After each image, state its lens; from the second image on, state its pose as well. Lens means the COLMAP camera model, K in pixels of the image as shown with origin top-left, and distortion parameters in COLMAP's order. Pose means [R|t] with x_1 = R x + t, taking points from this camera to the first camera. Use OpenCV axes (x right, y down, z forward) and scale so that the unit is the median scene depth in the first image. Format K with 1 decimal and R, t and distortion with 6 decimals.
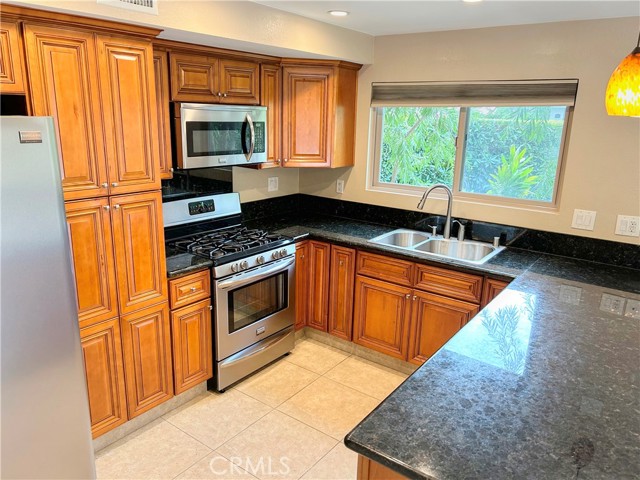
lens RADIAL K [[480.9, 0, 319.7], [0, 480.9, 240.5], [0, 0, 1]] dist [0.046636, -0.048807]
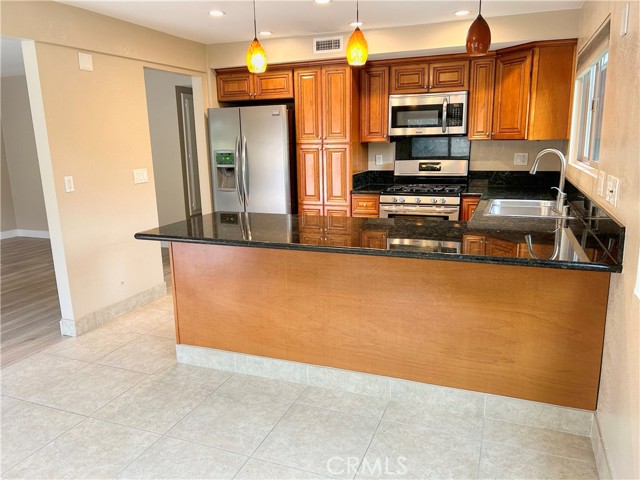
lens RADIAL K [[480.9, 0, 317.6], [0, 480.9, 241.1], [0, 0, 1]] dist [0.046636, -0.048807]
pose [[0.257446, 0.171411, -0.950968, 1.250548], [-0.225535, 0.967618, 0.113356, 0.066396], [0.939604, 0.185293, 0.287768, 0.355599]]
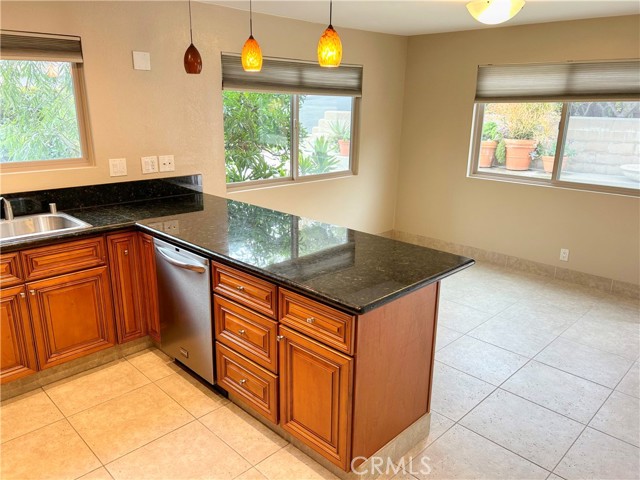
lens RADIAL K [[480.9, 0, 313.6], [0, 480.9, 239.9], [0, 0, 1]] dist [0.046636, -0.048807]
pose [[0.150921, -0.294818, 0.943560, -0.520346], [0.248340, 0.935190, 0.252481, -0.058309], [-0.956844, 0.196219, 0.214355, 0.368877]]
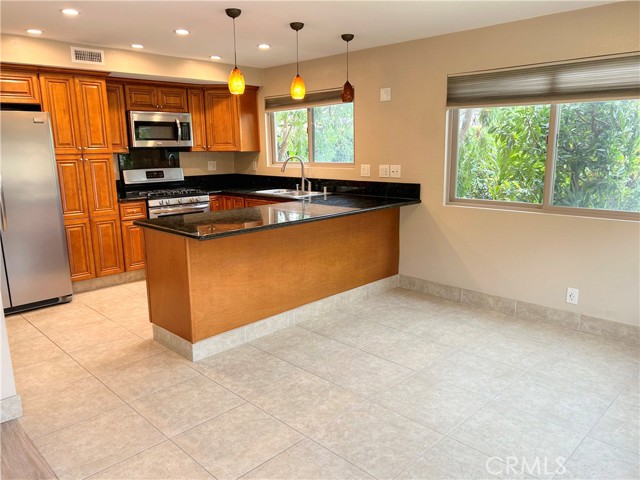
lens RADIAL K [[480.9, 0, 315.1], [0, 480.9, 242.2], [0, 0, 1]] dist [0.046636, -0.048807]
pose [[0.988091, -0.011422, -0.153446, 0.645638], [0.001700, 0.997991, -0.063340, 0.314173], [0.153861, 0.062324, 0.986125, -0.640554]]
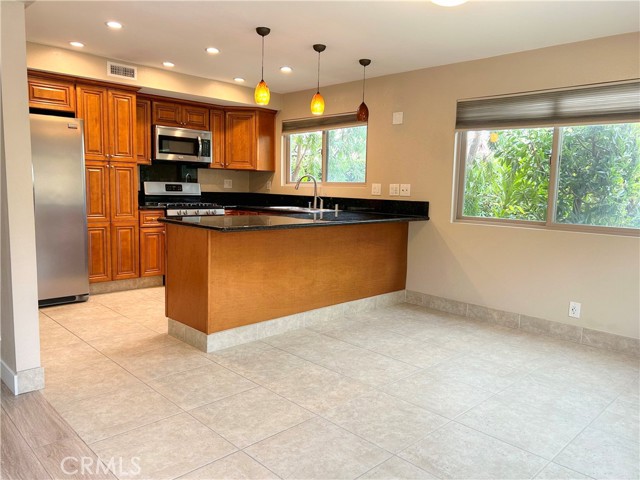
lens RADIAL K [[480.9, 0, 316.5], [0, 480.9, 240.4], [0, 0, 1]] dist [0.046636, -0.048807]
pose [[0.987361, 0.017174, -0.157557, 0.628726], [-0.040967, 0.987982, -0.149041, 0.413798], [0.153104, 0.153612, 0.976198, -0.692567]]
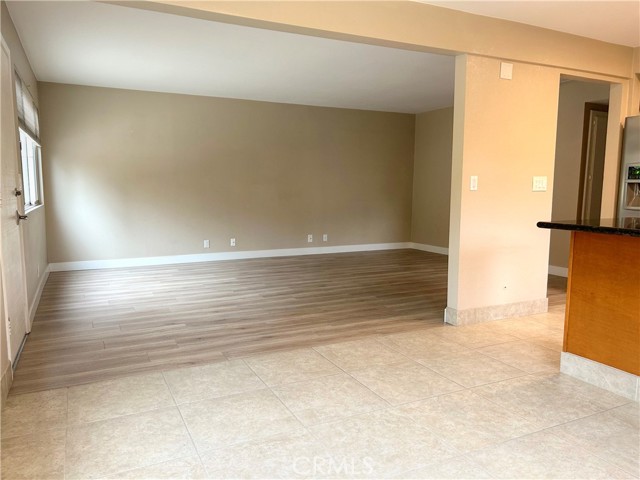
lens RADIAL K [[480.9, 0, 319.7], [0, 480.9, 246.5], [0, 0, 1]] dist [0.046636, -0.048807]
pose [[-0.454204, 0.078925, -0.887395, 1.267009], [-0.250343, 0.944627, 0.212151, 0.192301], [0.855001, 0.318513, -0.409295, 0.327464]]
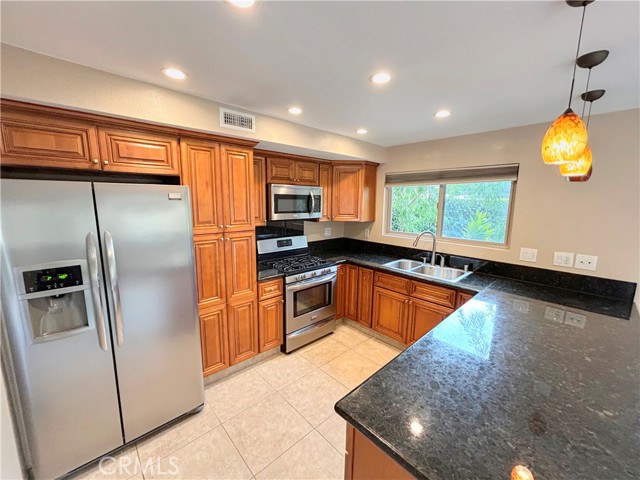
lens RADIAL K [[257.8, 0, 319.5], [0, 257.8, 238.1], [0, 0, 1]] dist [-0.003423, 0.001177]
pose [[0.983047, 0.012039, -0.182958, 0.061523], [-0.033076, 0.993115, -0.112373, 0.016574], [0.180345, 0.116519, 0.976677, 0.115332]]
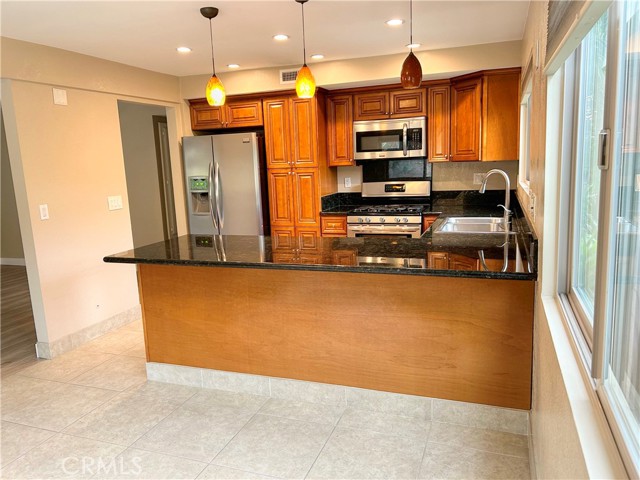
lens RADIAL K [[480.9, 0, 316.6], [0, 480.9, 243.6], [0, 0, 1]] dist [0.046636, -0.048807]
pose [[0.277916, 0.126325, -0.952263, 1.331952], [-0.203705, 0.976520, 0.070093, 0.052241], [0.938758, 0.174501, 0.297123, 0.400615]]
